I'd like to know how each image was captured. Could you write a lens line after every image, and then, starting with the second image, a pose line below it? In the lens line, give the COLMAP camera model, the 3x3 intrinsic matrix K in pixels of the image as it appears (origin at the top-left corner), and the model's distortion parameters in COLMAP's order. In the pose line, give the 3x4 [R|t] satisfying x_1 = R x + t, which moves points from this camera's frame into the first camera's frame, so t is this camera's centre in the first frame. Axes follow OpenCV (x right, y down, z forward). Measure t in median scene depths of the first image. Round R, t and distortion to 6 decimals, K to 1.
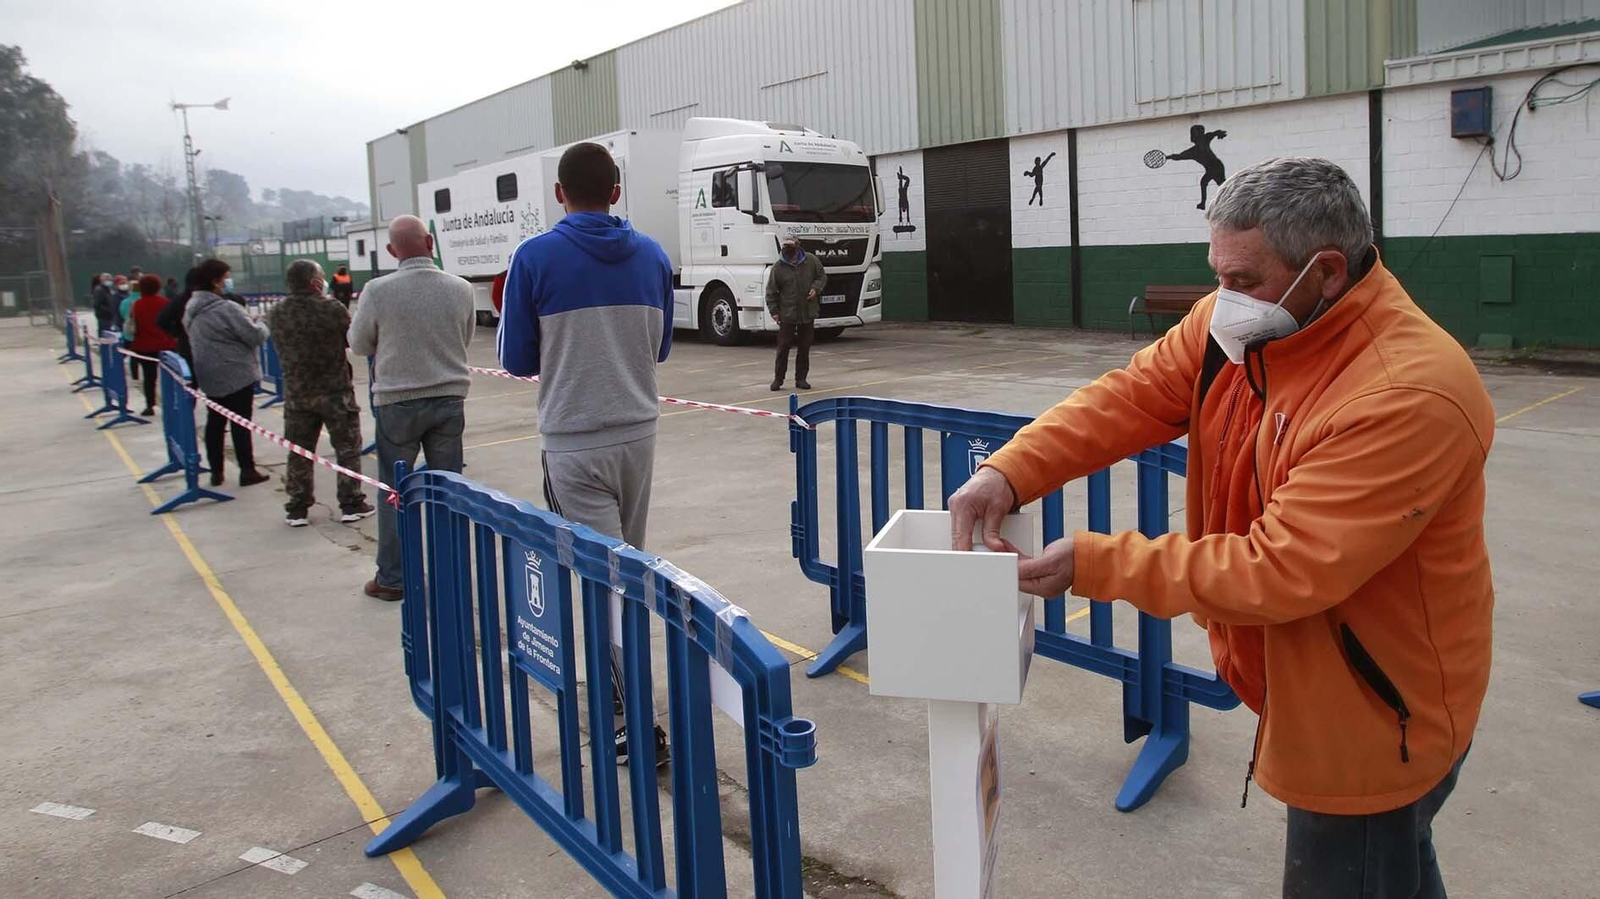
lens RADIAL K [[1048.2, 0, 874.2], [0, 1048.2, 339.6], [0, 0, 1]] dist [-0.088748, 0.041915]
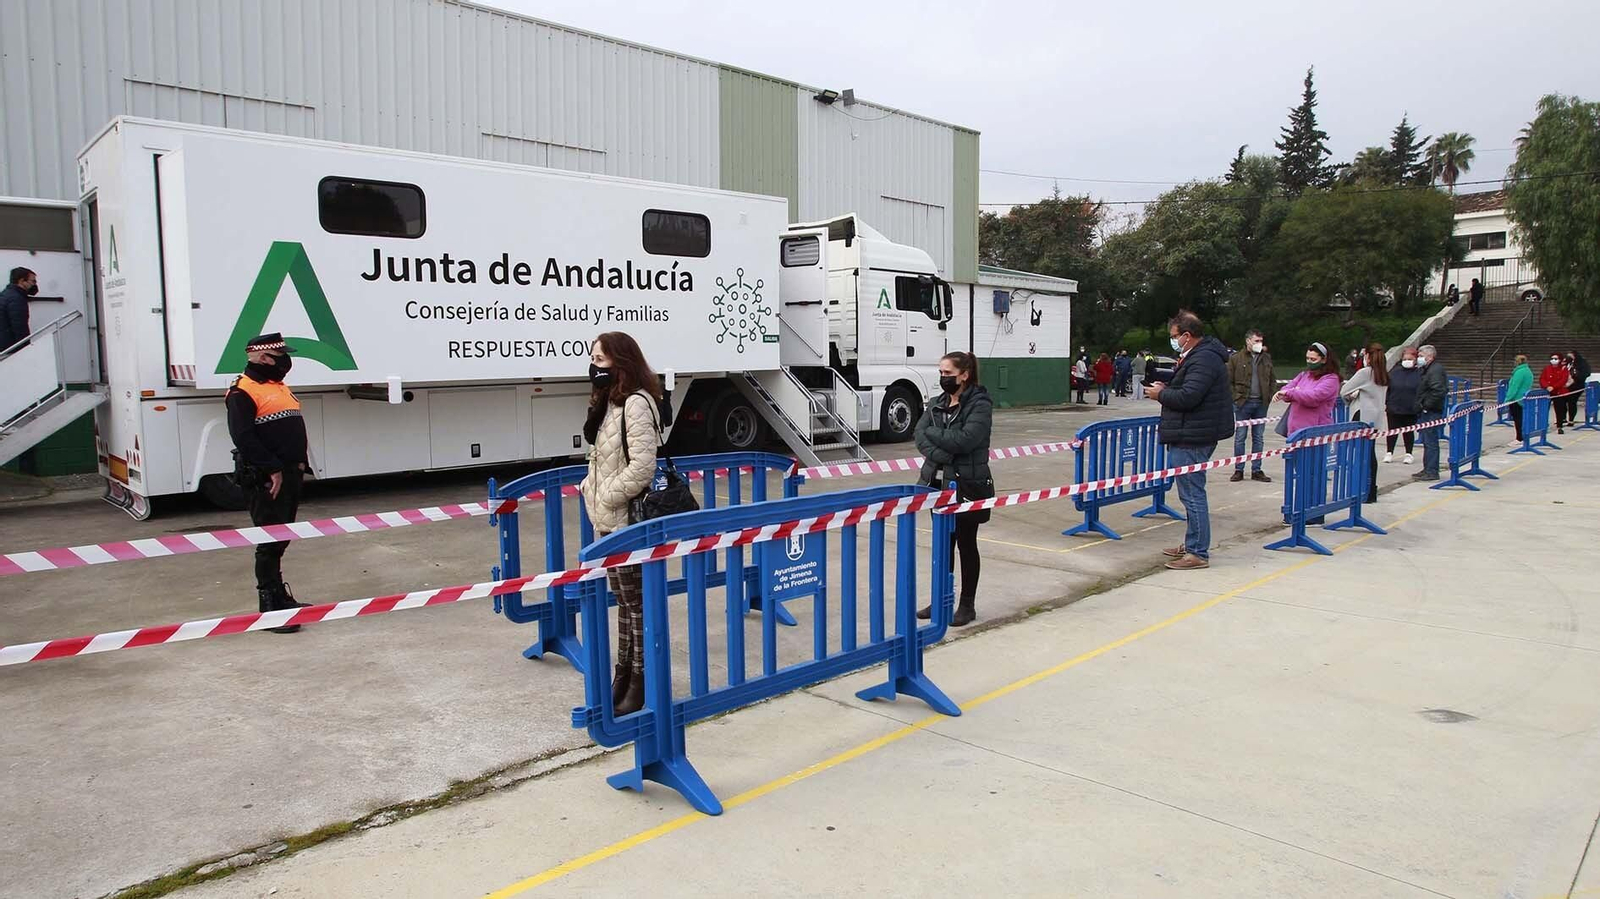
lens RADIAL K [[968.4, 0, 803.3], [0, 968.4, 423.6], [0, 0, 1]] dist [-0.090538, 0.048228]
pose [[-0.045650, -0.034108, 0.998375, -1.091045], [0.092121, 0.995015, 0.038205, -0.058011], [-0.994701, 0.093716, -0.042281, 1.124069]]
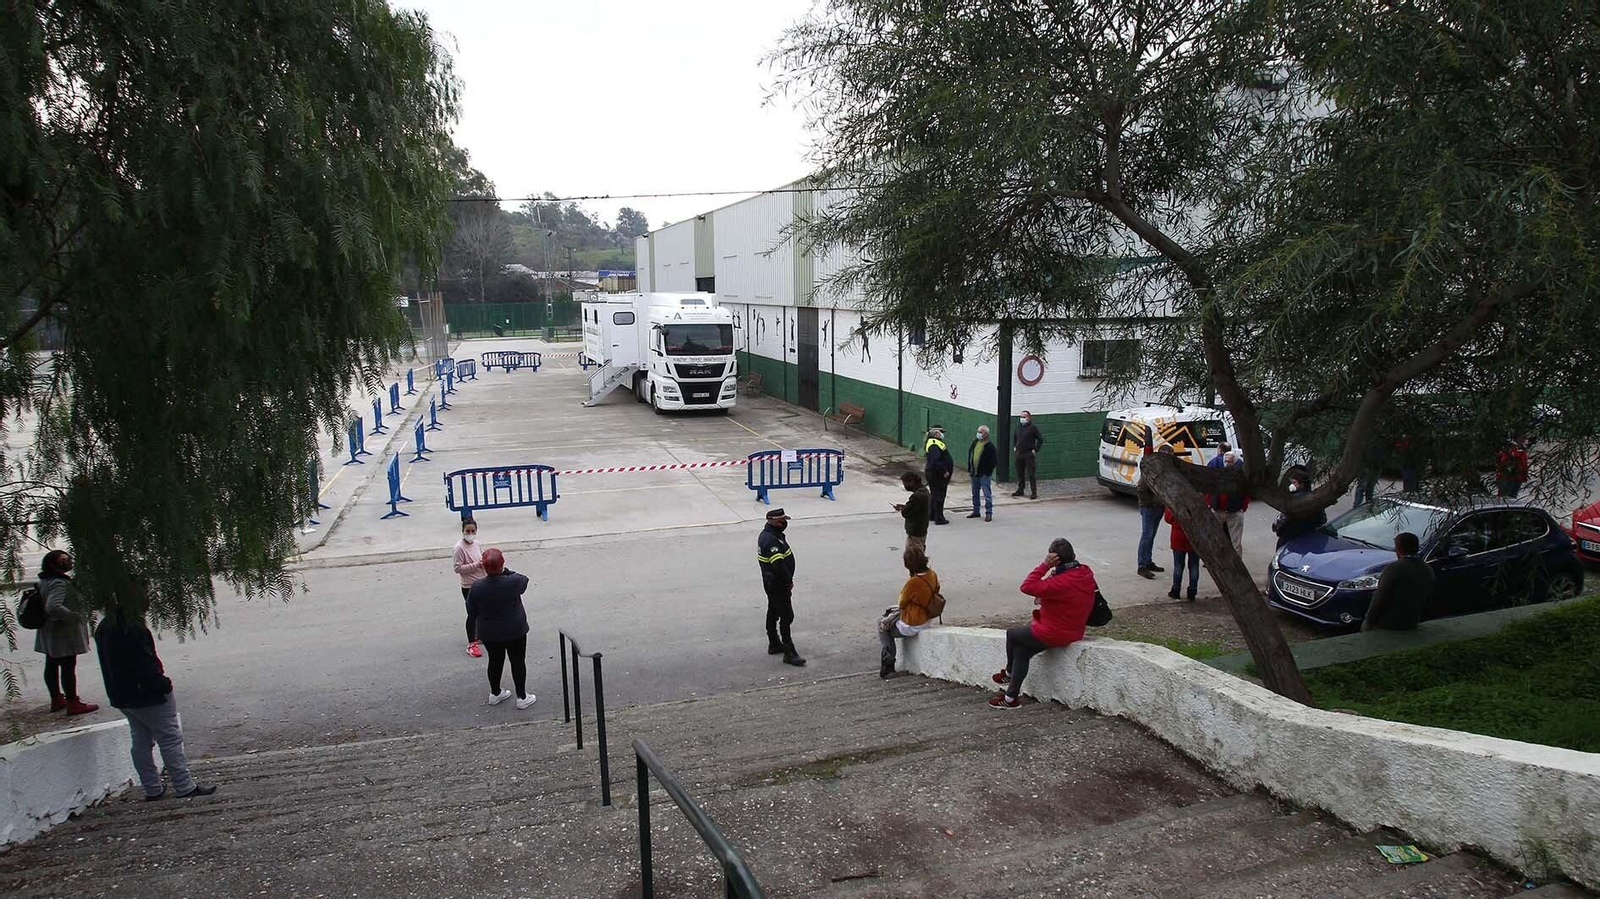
lens RADIAL K [[987.4, 0, 800.0], [0, 987.4, 449.5], [0, 0, 1]] dist [-0.086453, 0.000069]
pose [[0.915035, 0.093743, -0.392330, 0.825446], [-0.058053, 0.993100, 0.101892, -0.130766], [0.399175, -0.070459, 0.914164, -0.580141]]
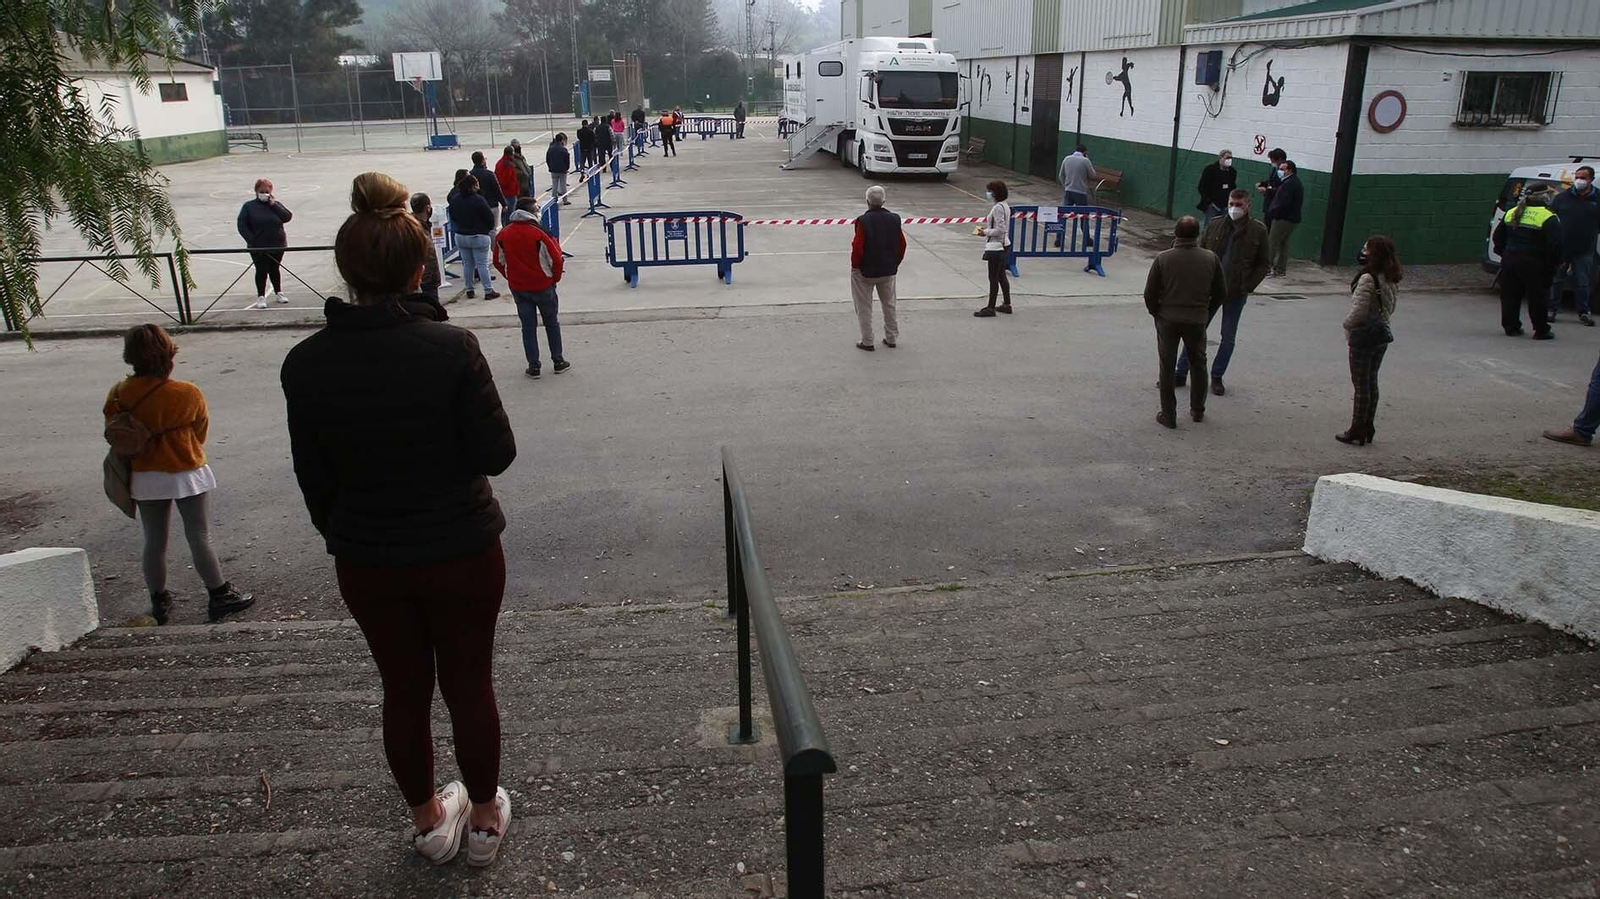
lens RADIAL K [[966.8, 0, 808.4], [0, 966.8, 374.9], [0, 0, 1]] dist [-0.095834, 0.057799]
pose [[0.821407, 0.199413, -0.534345, 0.677715], [-0.073254, 0.966012, 0.247899, -0.066436], [0.565618, -0.164483, 0.808097, -0.369395]]
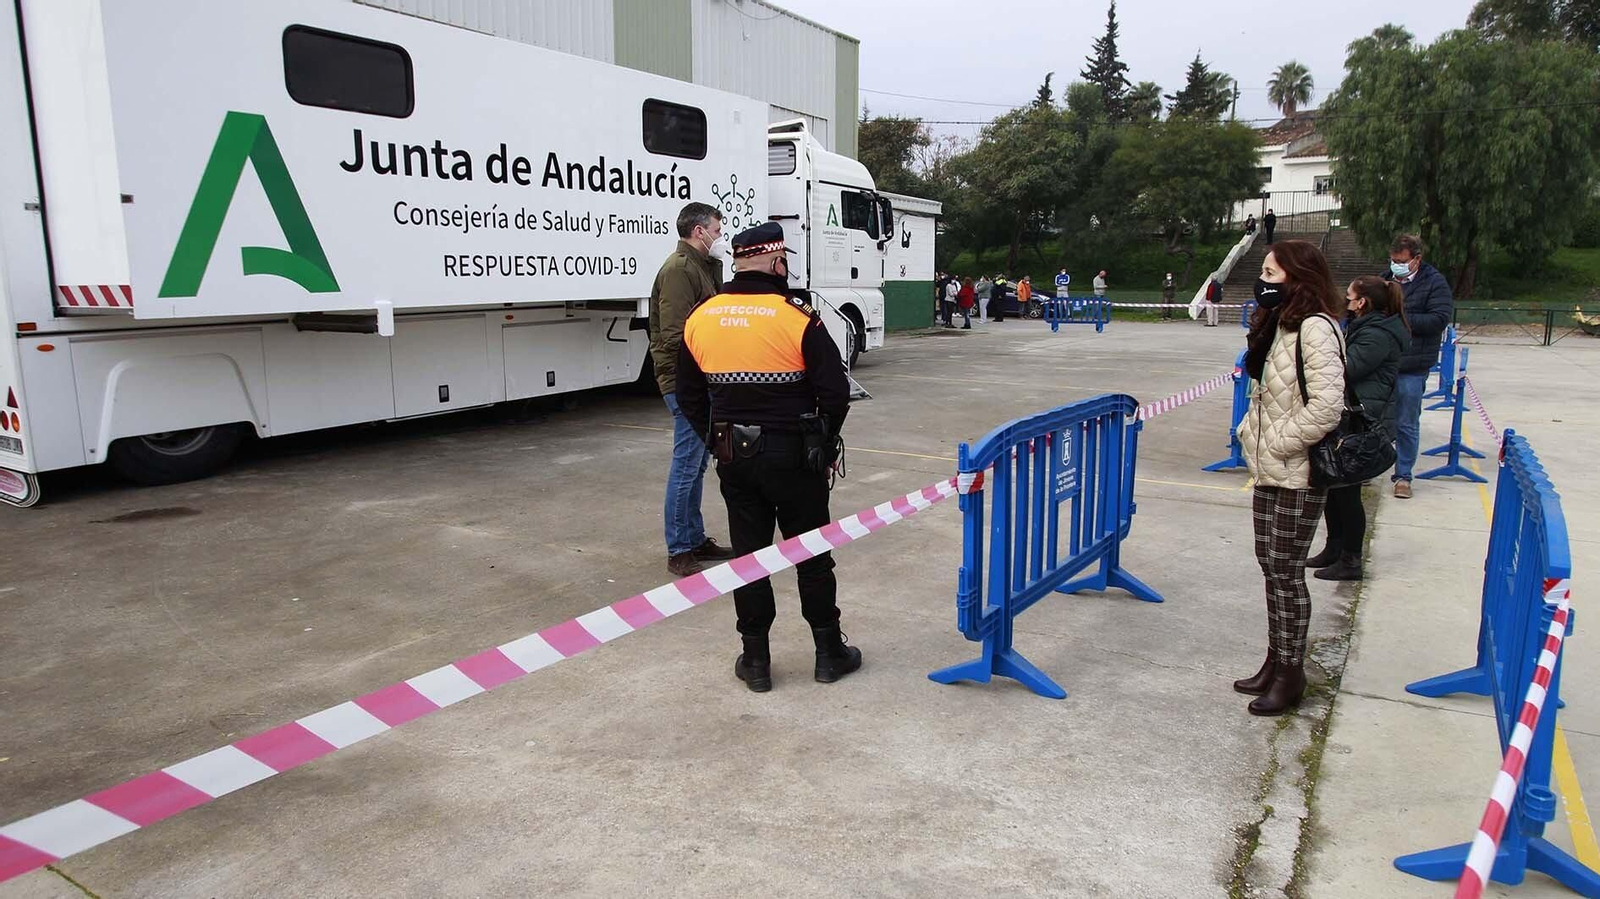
lens RADIAL K [[985.2, 0, 811.4], [0, 985.2, 421.1], [0, 0, 1]] dist [-0.082855, 0.037959]
pose [[-0.287076, -0.101215, 0.952546, -0.998744], [0.092611, 0.986811, 0.132767, -0.072229], [-0.953421, 0.126330, -0.273916, 1.272875]]
